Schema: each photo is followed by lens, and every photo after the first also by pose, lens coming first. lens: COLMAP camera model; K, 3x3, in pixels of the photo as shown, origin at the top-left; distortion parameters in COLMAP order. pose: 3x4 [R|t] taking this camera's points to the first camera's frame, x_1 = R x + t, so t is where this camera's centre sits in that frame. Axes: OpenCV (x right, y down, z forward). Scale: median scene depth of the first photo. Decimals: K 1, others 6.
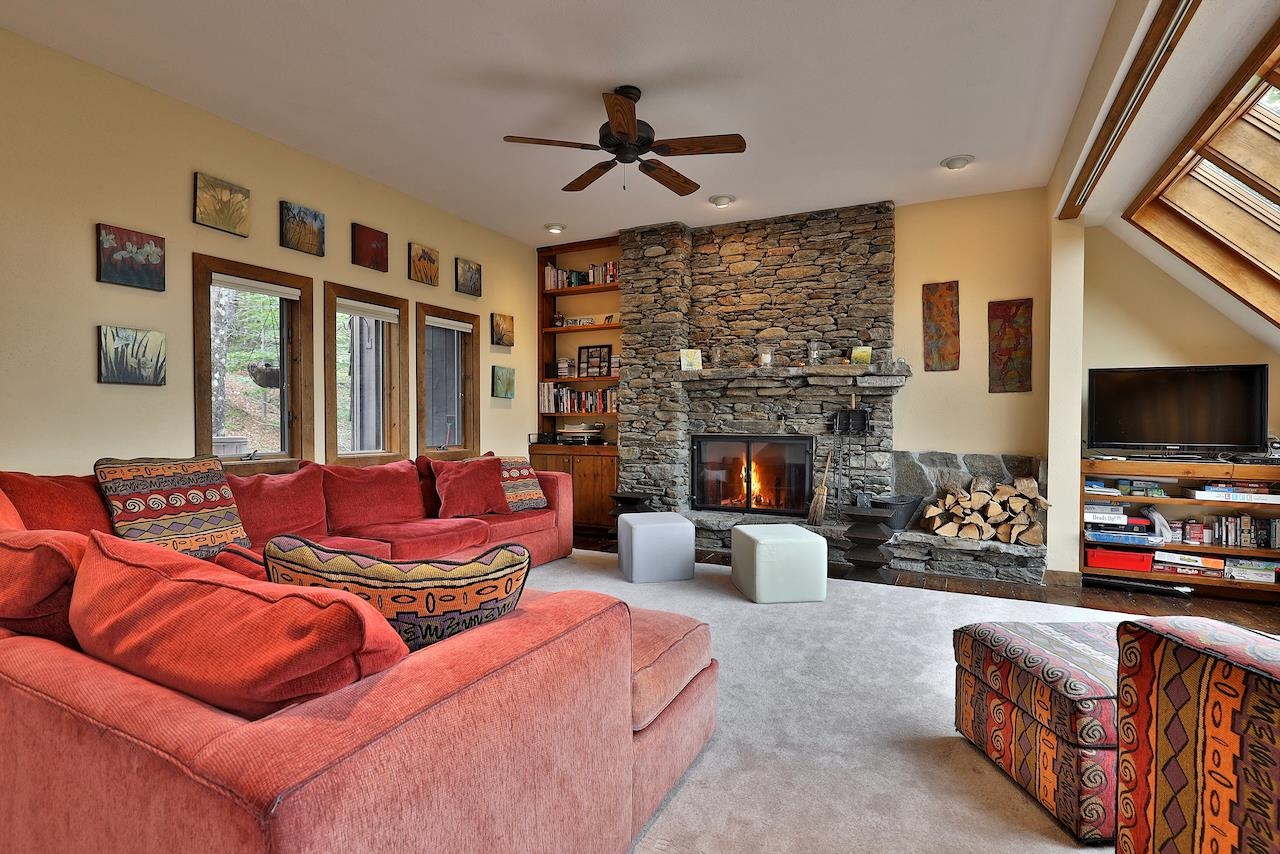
lens RADIAL K [[616.9, 0, 646.3], [0, 616.9, 429.2], [0, 0, 1]] dist [0.008361, -0.000458]
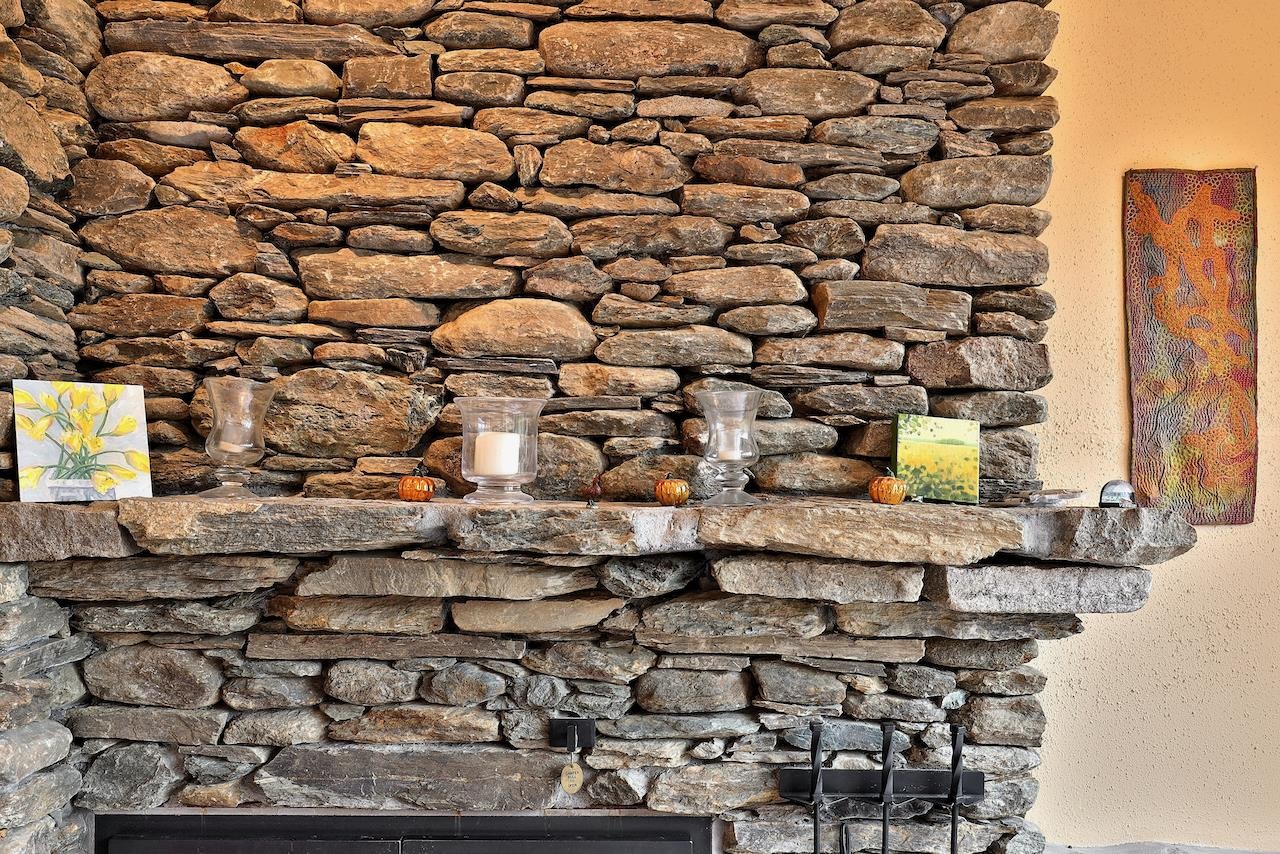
lens RADIAL K [[860.4, 0, 628.8], [0, 860.4, 455.1], [0, 0, 1]] dist [0.007134, 0.000786]
pose [[0.889072, -0.001400, 0.457766, 0.107076], [-0.000465, 0.999992, 0.003961, -0.116554], [-0.457767, -0.003734, 0.889064, 0.747252]]
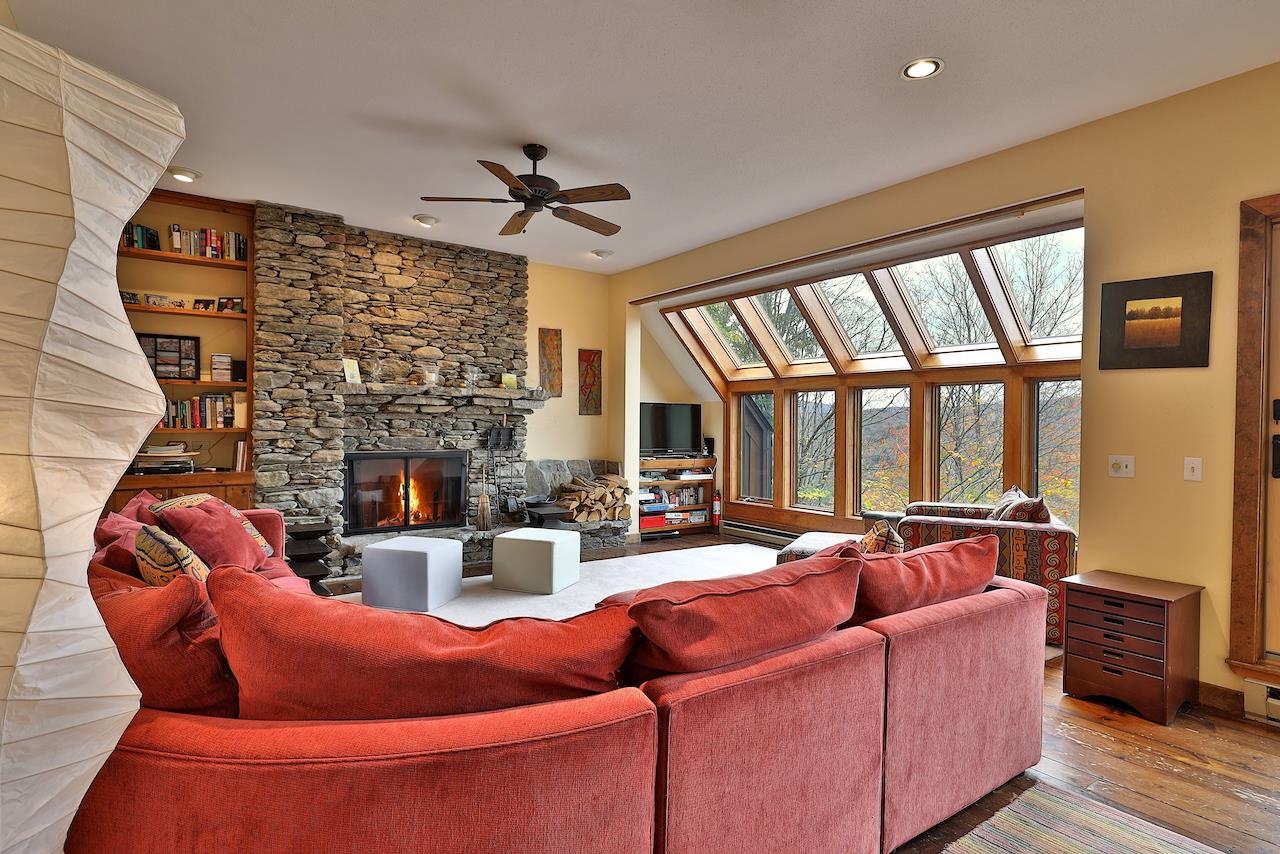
lens RADIAL K [[663.1, 0, 640.8], [0, 663.1, 431.6], [0, 0, 1]] dist [-0.000651, -0.000989]
pose [[0.460939, -0.010090, 0.887374, -0.633704], [0.006903, 0.999946, 0.007784, -0.030109], [-0.887405, 0.002538, 0.460984, 0.183615]]
